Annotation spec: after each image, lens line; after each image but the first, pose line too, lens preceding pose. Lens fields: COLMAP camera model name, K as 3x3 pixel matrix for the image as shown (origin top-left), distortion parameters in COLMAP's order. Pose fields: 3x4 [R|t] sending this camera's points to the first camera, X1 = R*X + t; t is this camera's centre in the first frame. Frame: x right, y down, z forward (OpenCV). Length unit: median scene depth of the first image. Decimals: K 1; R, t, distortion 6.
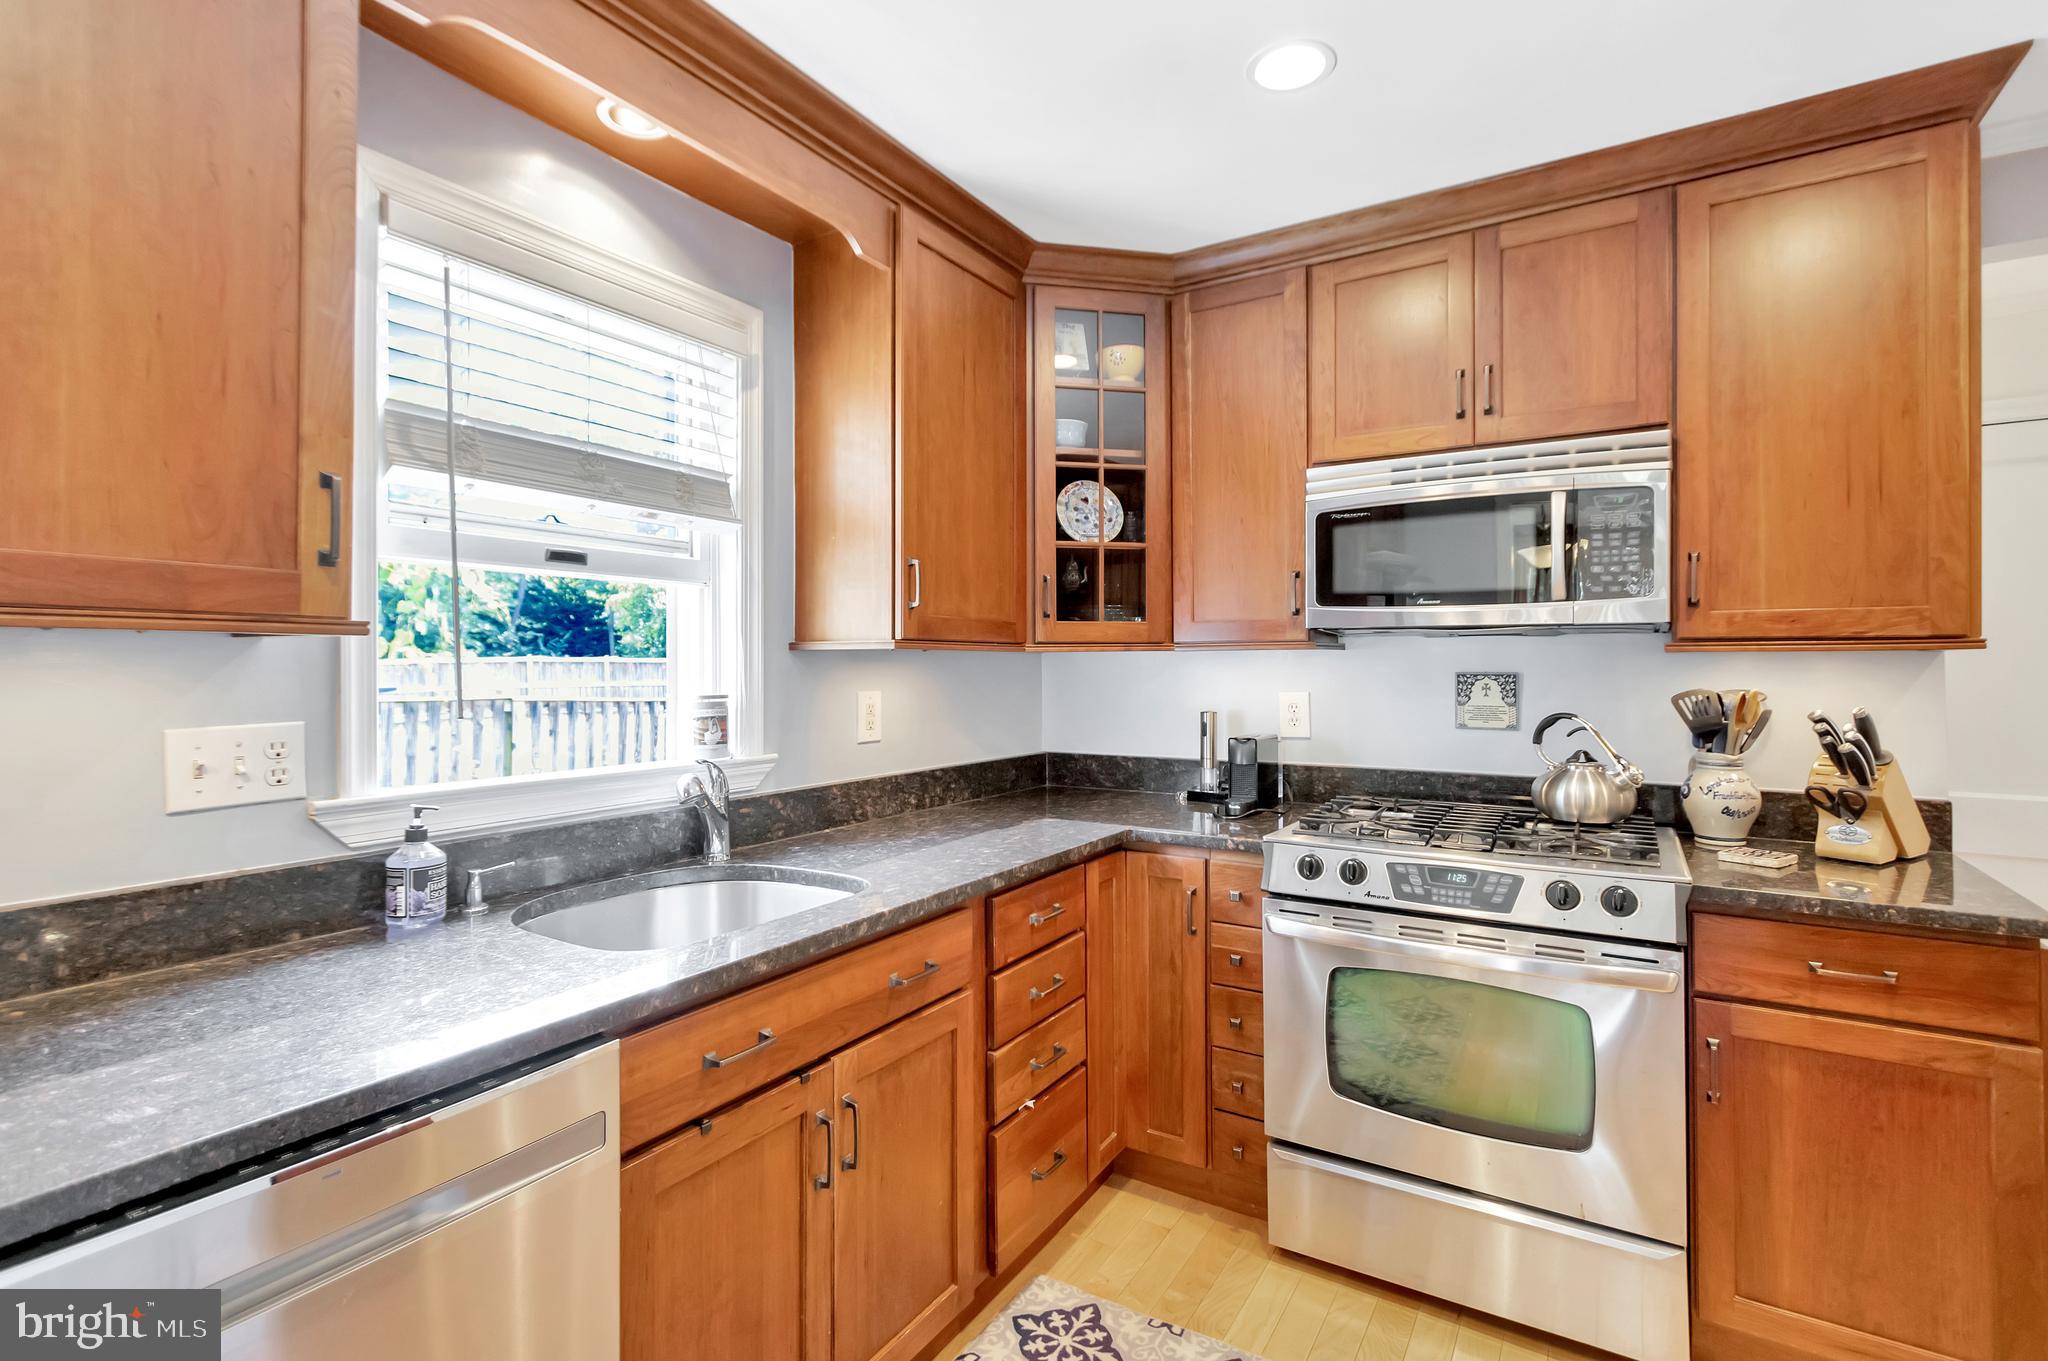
lens RADIAL K [[921.4, 0, 1086.3], [0, 921.4, 656.4], [0, 0, 1]] dist [0.002455, -0.000046]
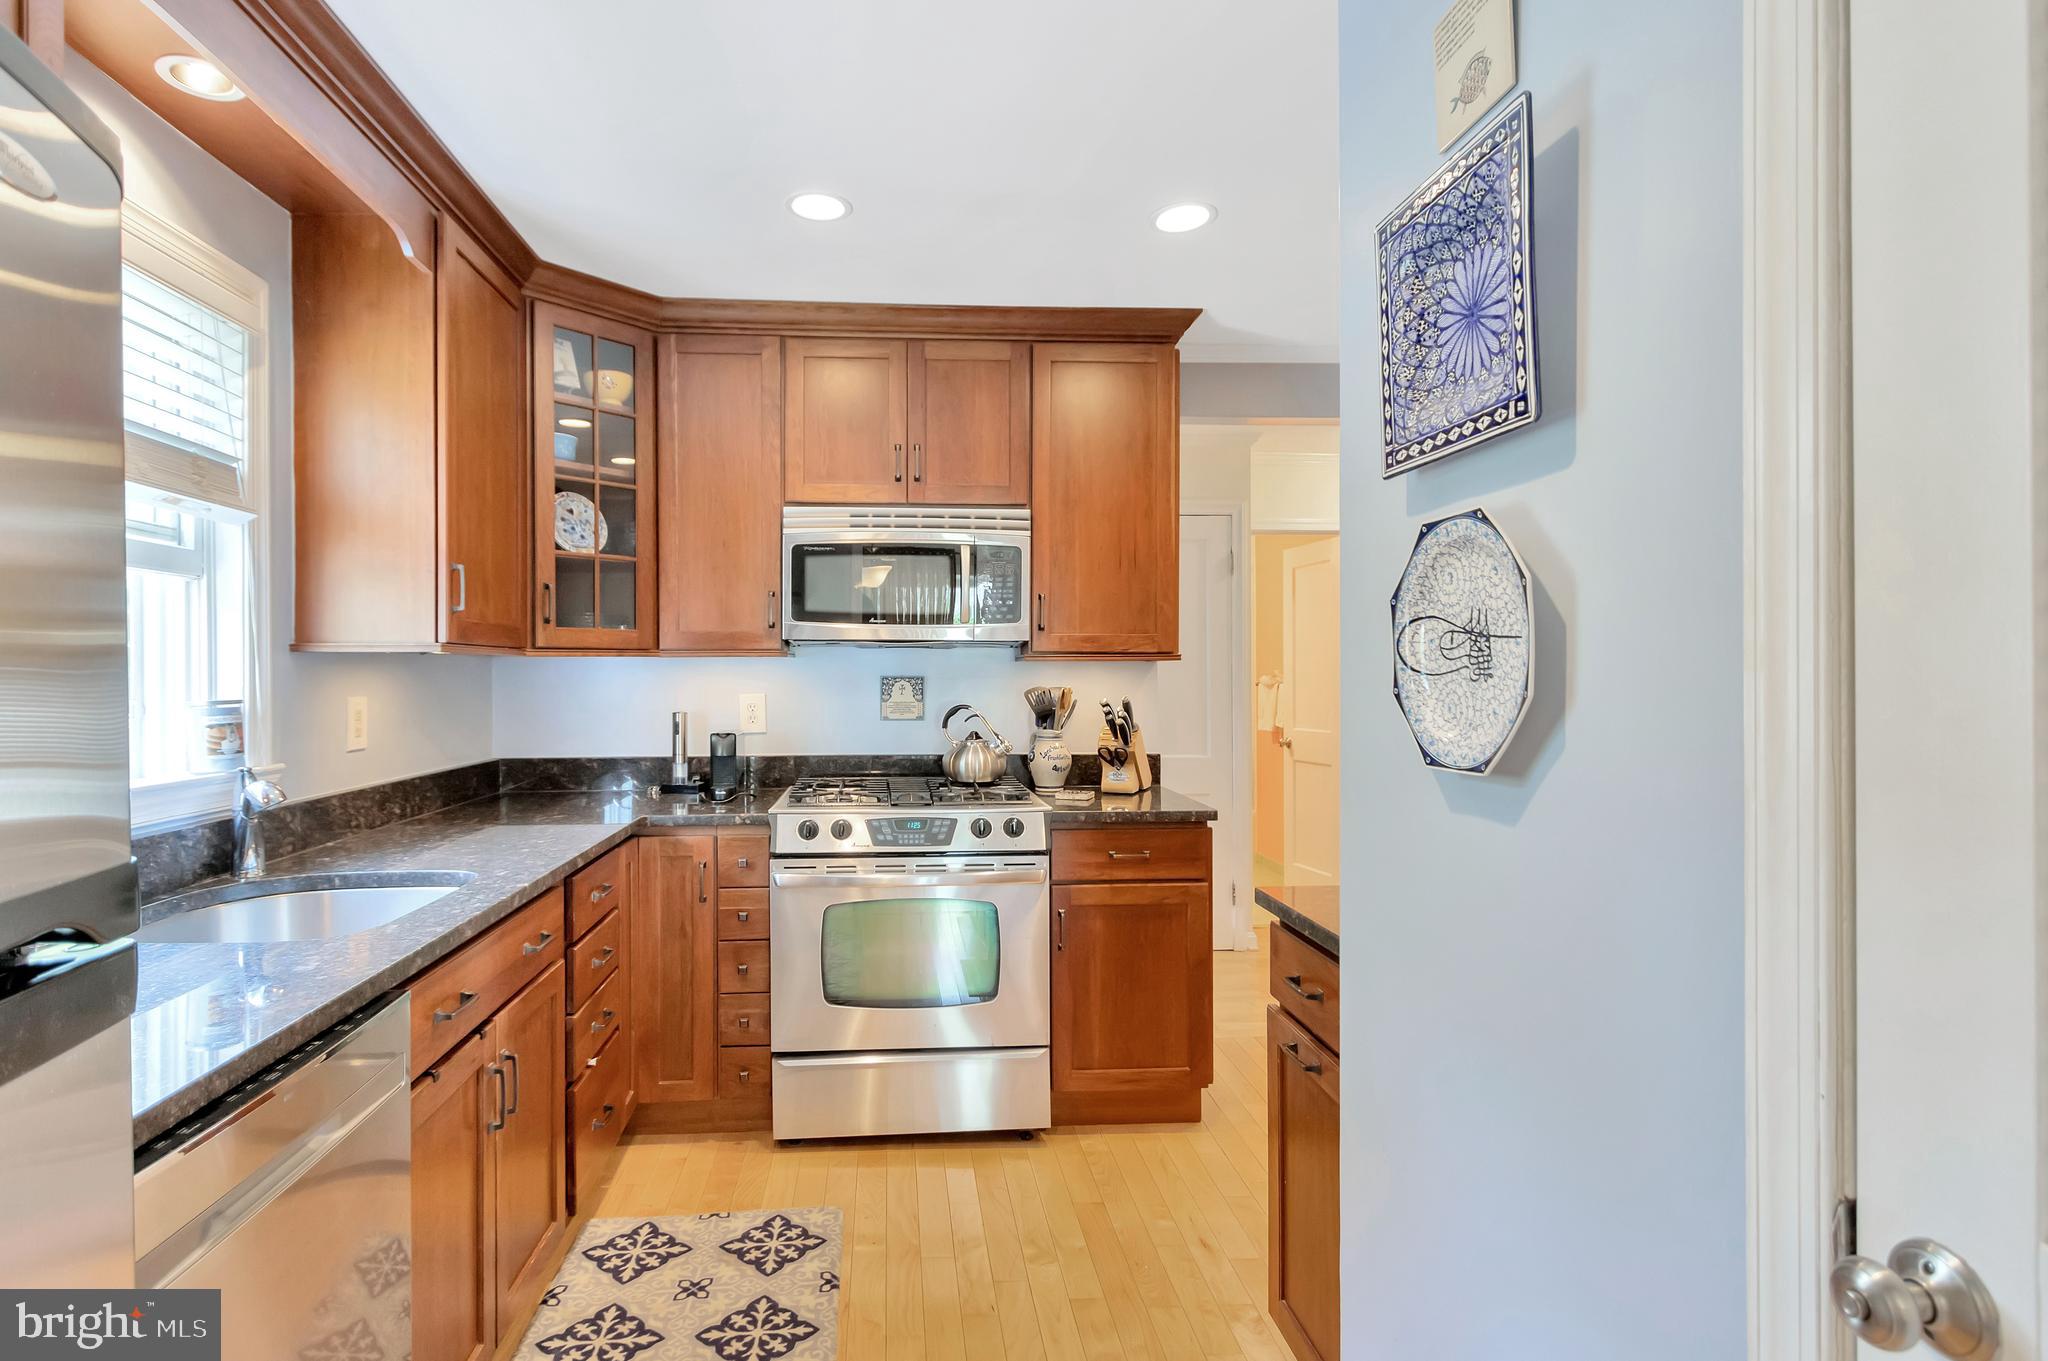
lens RADIAL K [[949.3, 0, 1016.0], [0, 949.3, 672.6], [0, 0, 1]] dist [-0.001022, -0.000273]
pose [[0.794610, 0.000049, 0.607120, -0.302303], [-0.004862, 0.999968, 0.006283, 0.004282], [-0.607101, -0.007944, 0.794585, -0.189188]]
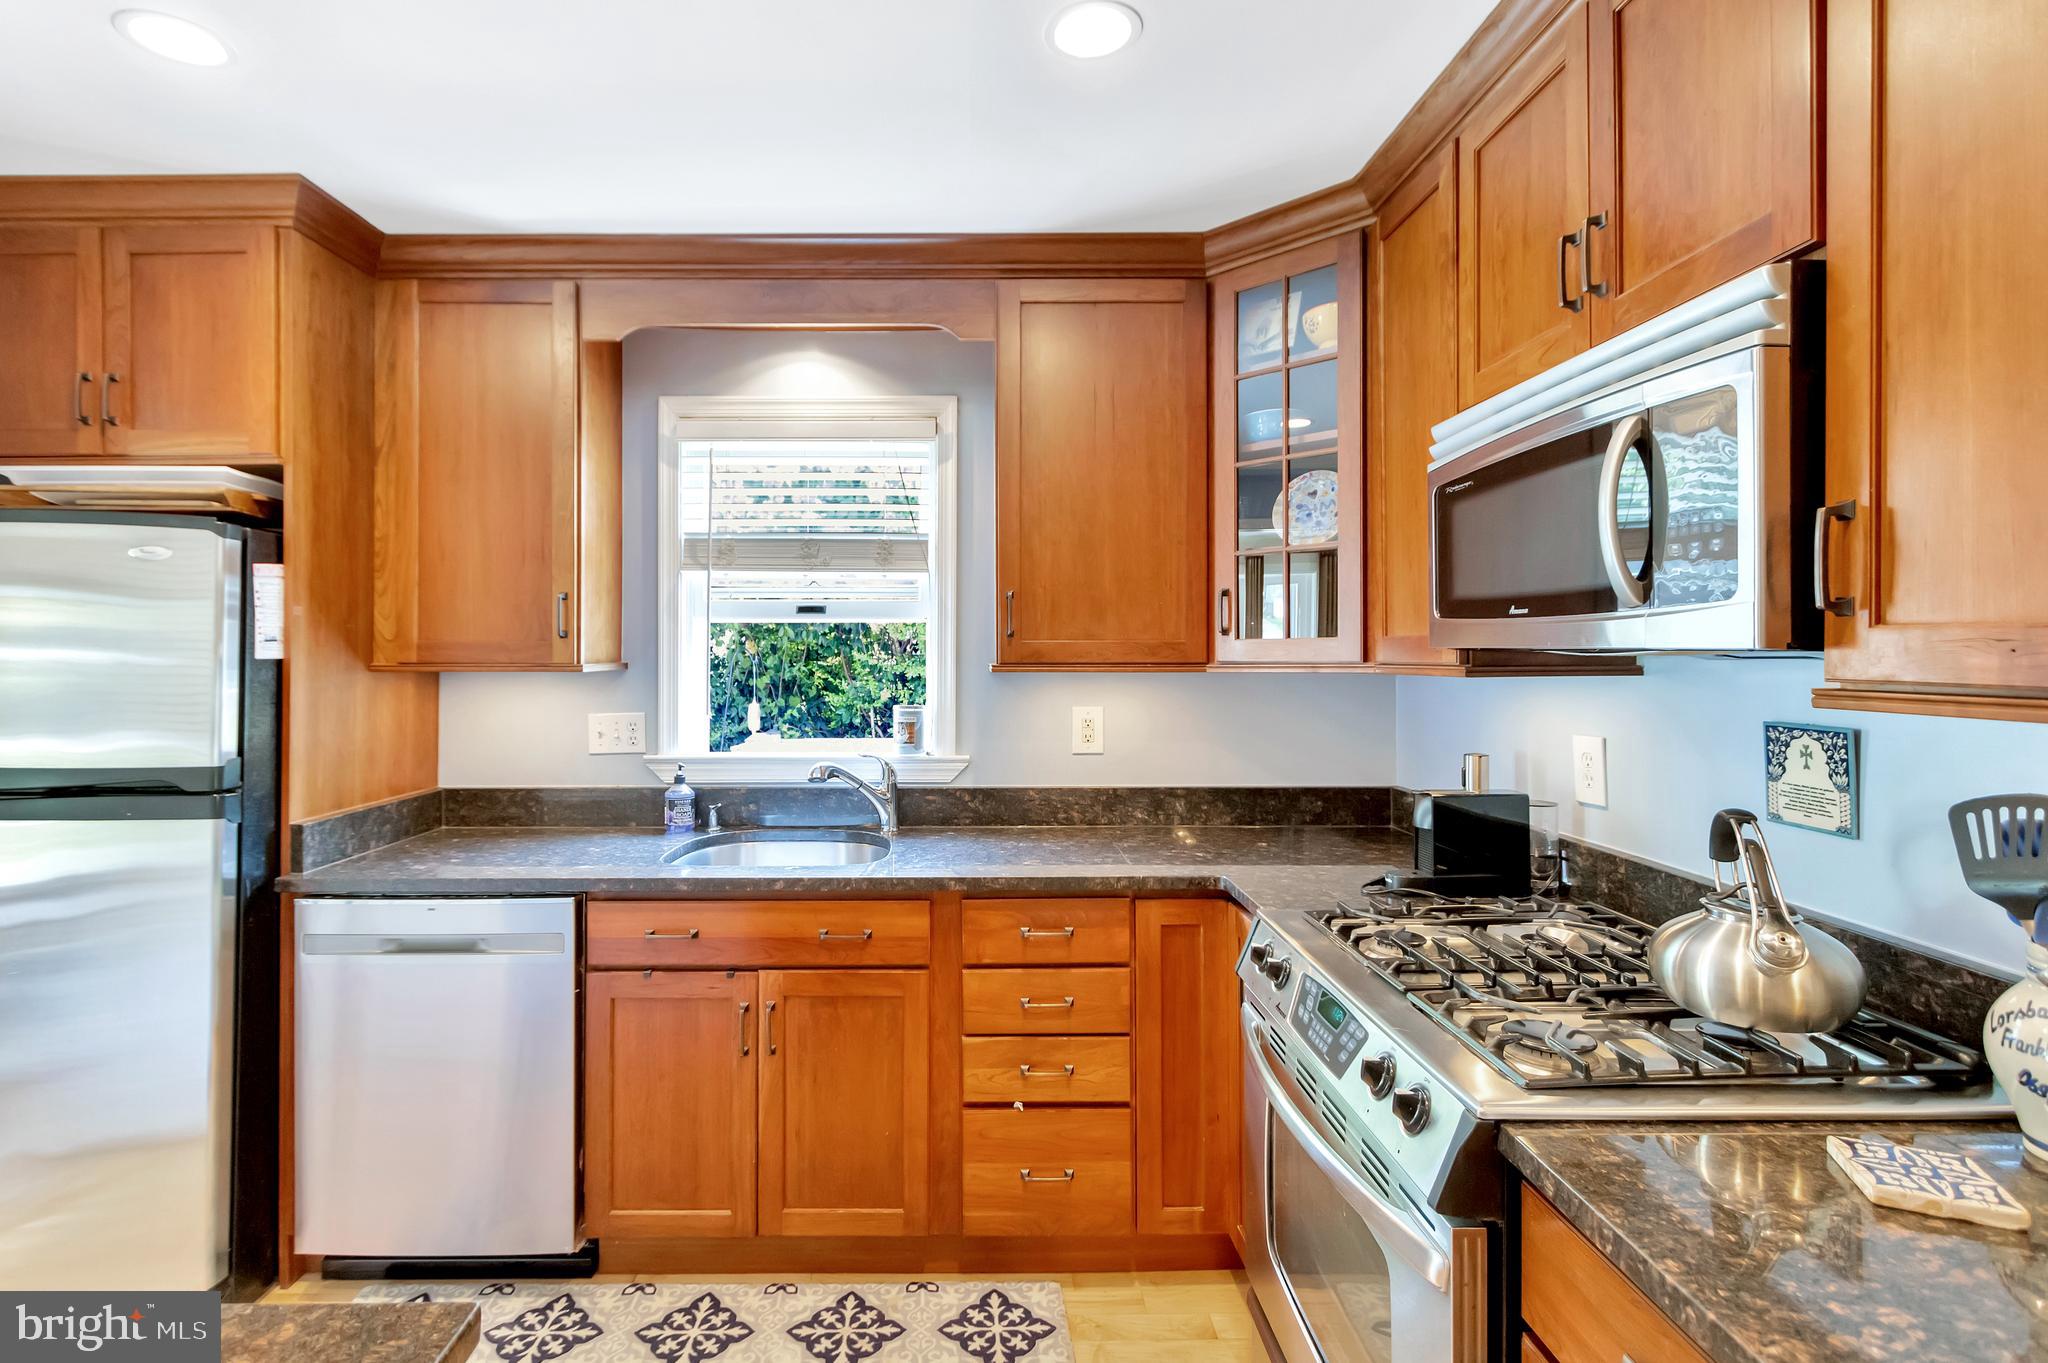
lens RADIAL K [[1014.3, 0, 1016.9], [0, 1014.3, 651.1], [0, 0, 1]] dist [0.000011, 0.000189]
pose [[0.532686, 0.000741, -0.846313, 0.777124], [0.005795, 0.999973, 0.004523, -0.035849], [0.846293, -0.007314, 0.532667, 0.318202]]
